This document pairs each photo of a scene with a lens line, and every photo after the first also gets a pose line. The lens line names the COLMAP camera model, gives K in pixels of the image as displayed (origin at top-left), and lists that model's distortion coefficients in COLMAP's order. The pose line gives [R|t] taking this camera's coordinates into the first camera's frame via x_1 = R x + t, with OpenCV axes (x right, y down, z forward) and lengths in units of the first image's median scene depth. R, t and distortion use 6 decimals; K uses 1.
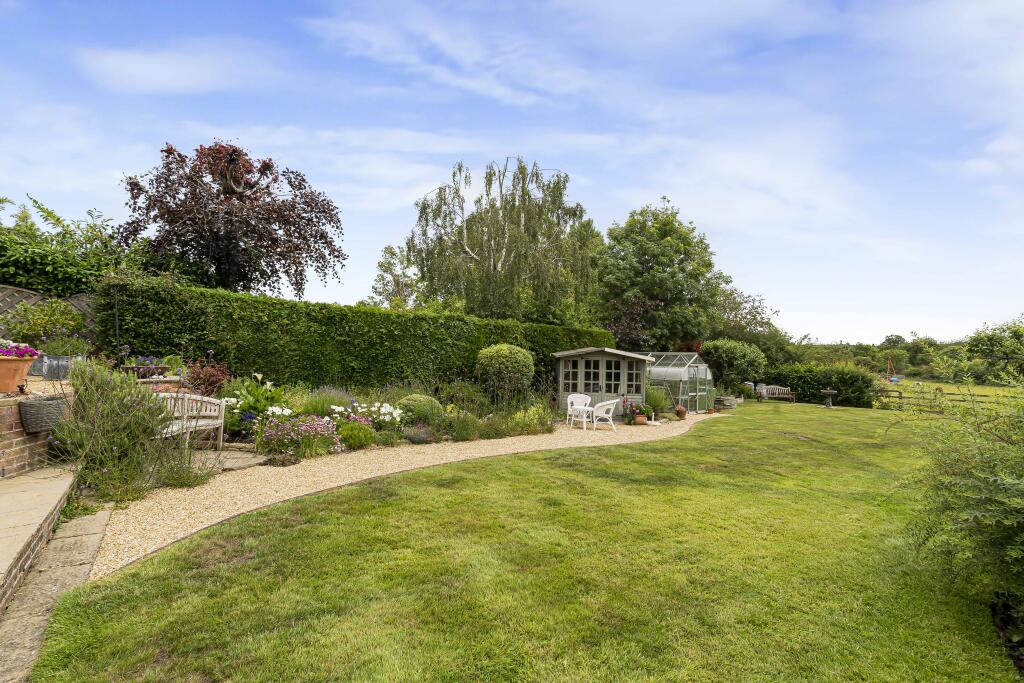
lens RADIAL K [[451.2, 0, 513.4], [0, 451.2, 340.3], [0, 0, 1]] dist [-0.004931, -0.000356]
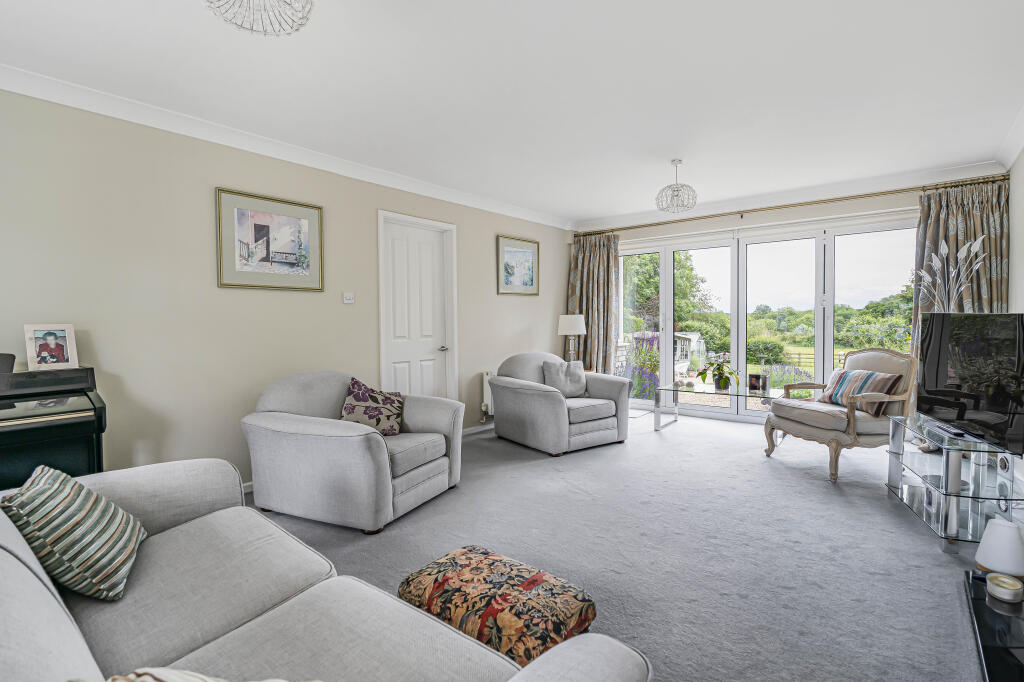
lens RADIAL K [[490.1, 0, 513.5], [0, 490.1, 339.5], [0, 0, 1]] dist [-0.005161, -0.000376]
pose [[0.971296, -0.022764, 0.236783, -0.775439], [0.009291, 0.998281, 0.057863, -0.065754], [-0.237694, -0.054002, 0.969838, -0.607979]]
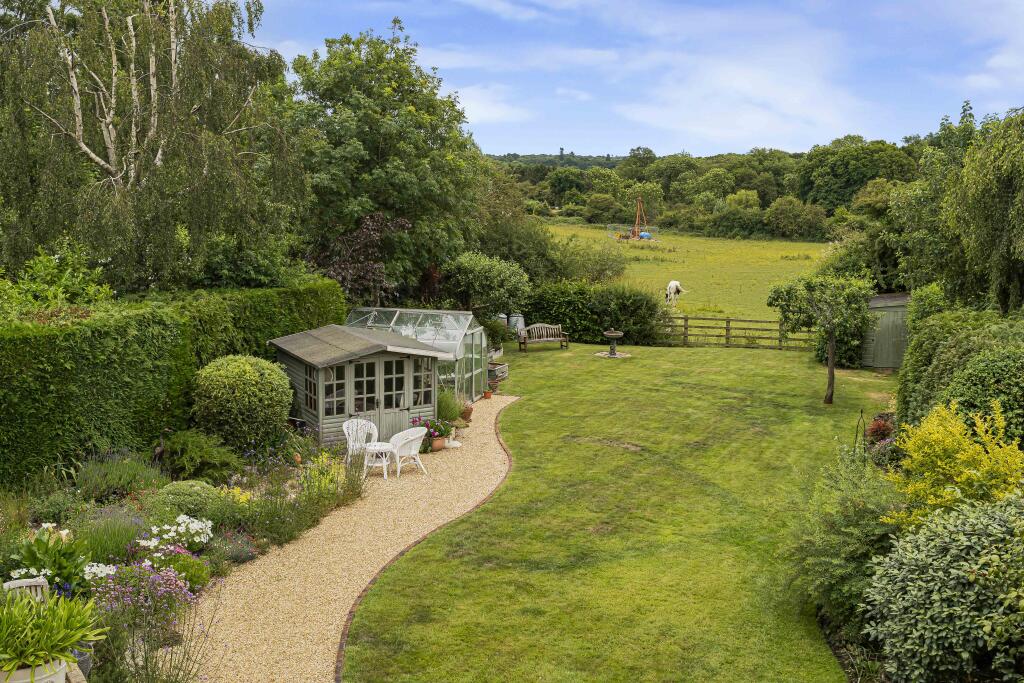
lens RADIAL K [[1005.8, 0, 516.6], [0, 1005.8, 339.8], [0, 0, 1]] dist [-0.009138, 0.000000]
pose [[0.833116, -0.098965, 0.544173, -0.431959], [-0.007860, 0.981644, 0.190559, -0.269127], [-0.553043, -0.163035, 0.817045, -0.307196]]
